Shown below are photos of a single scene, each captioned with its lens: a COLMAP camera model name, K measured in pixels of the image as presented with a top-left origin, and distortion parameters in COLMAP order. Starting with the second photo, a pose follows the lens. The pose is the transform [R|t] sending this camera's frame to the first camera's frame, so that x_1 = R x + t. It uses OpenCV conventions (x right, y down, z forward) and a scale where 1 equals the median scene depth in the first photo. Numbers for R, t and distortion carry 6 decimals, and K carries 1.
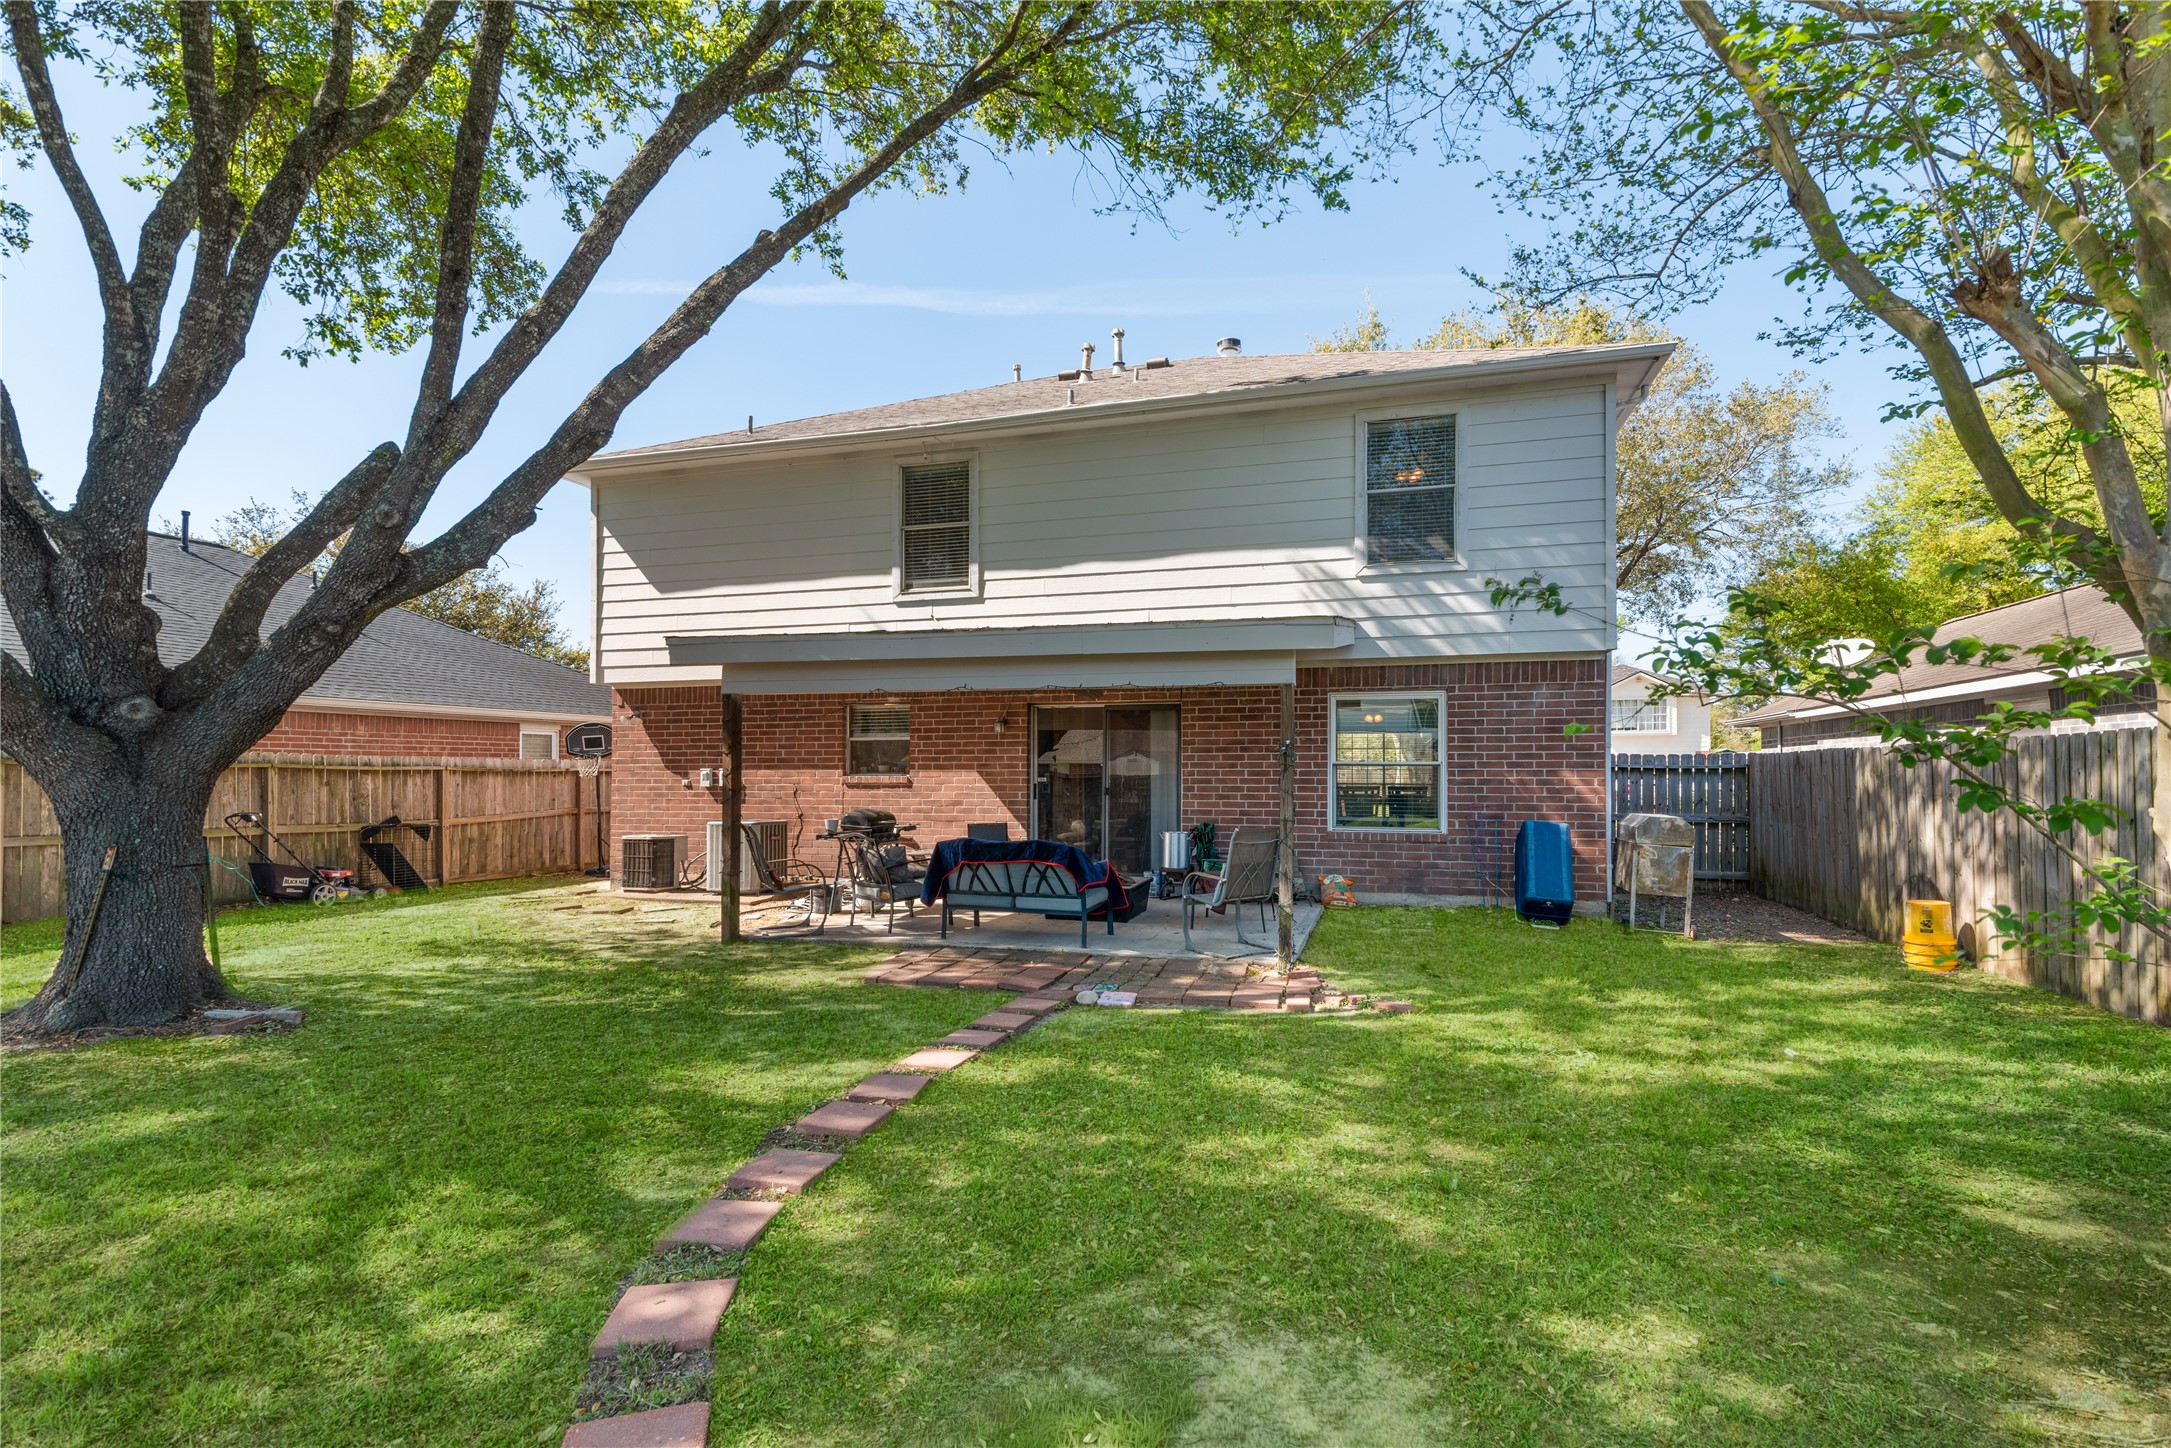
lens RADIAL K [[1010.9, 0, 1086.3], [0, 1010.9, 757.8], [0, 0, 1]] dist [0.014424, 0.000232]
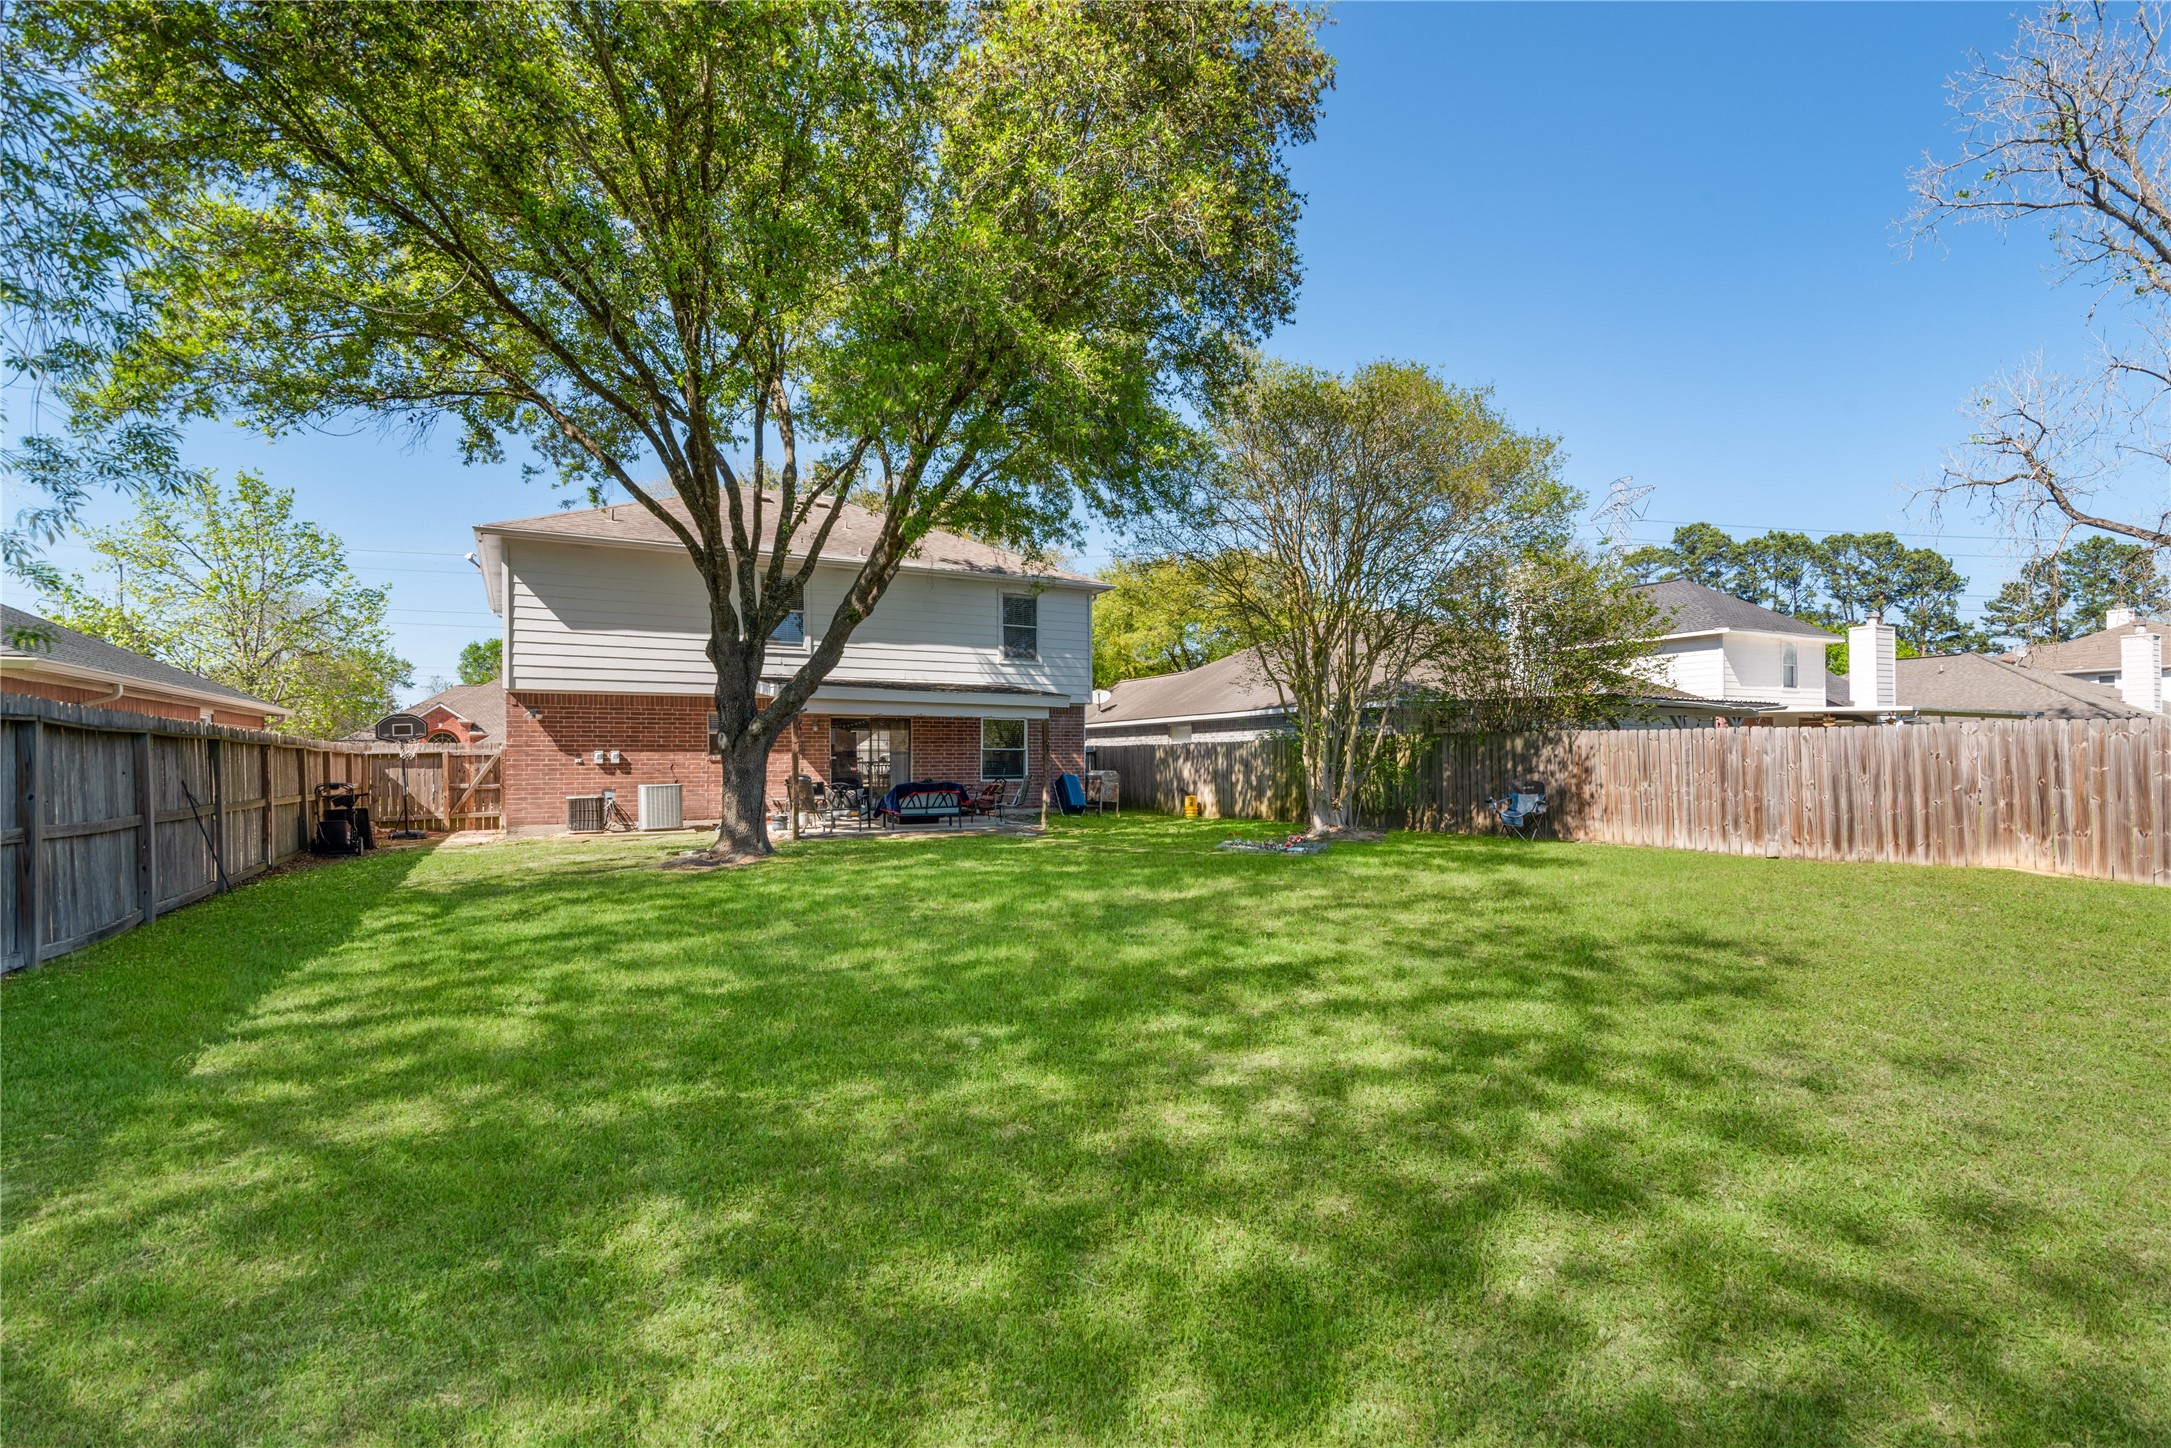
lens RADIAL K [[990.0, 0, 1116.3], [0, 990.0, 729.0], [0, 0, 1]] dist [0.009082, -0.000159]
pose [[0.682966, 0.018020, 0.730228, -1.101247], [-0.005845, 0.999798, -0.019206, 0.002314], [-0.730427, 0.008849, 0.682934, -0.628158]]
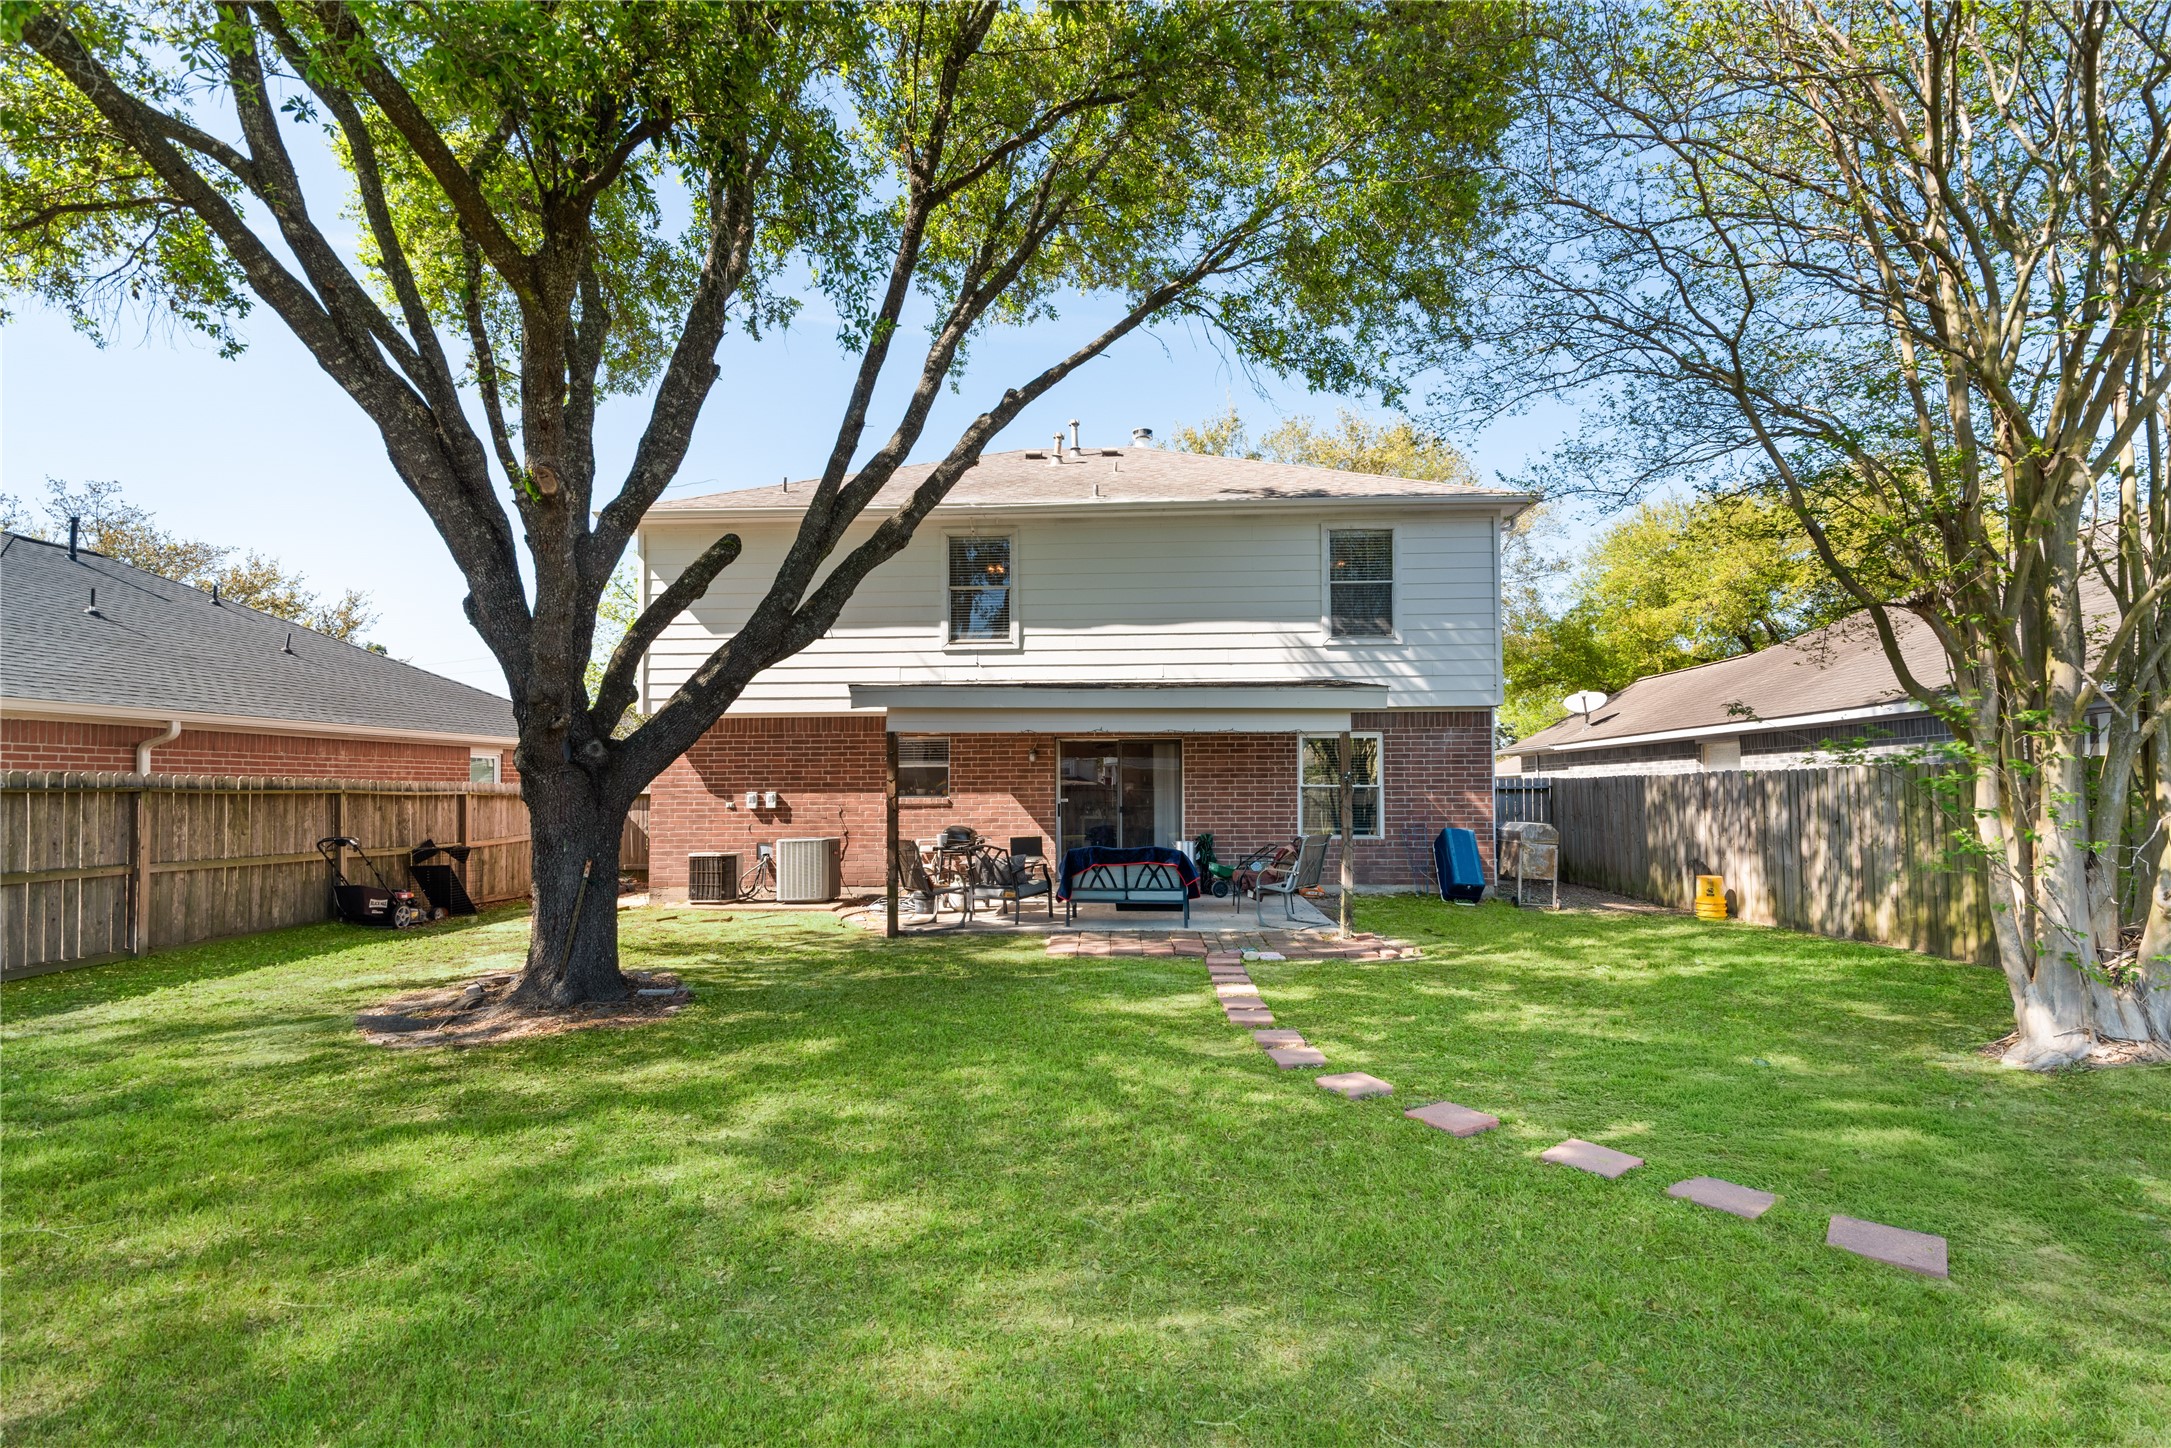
lens RADIAL K [[990.8, 0, 1085.2], [0, 990.8, 753.3], [0, 0, 1]] dist [0.011658, -0.000641]
pose [[0.969565, 0.005248, 0.244776, -0.348014], [0.000513, 0.999724, -0.023466, -0.007464], [-0.244832, 0.022878, 0.969296, -0.175277]]
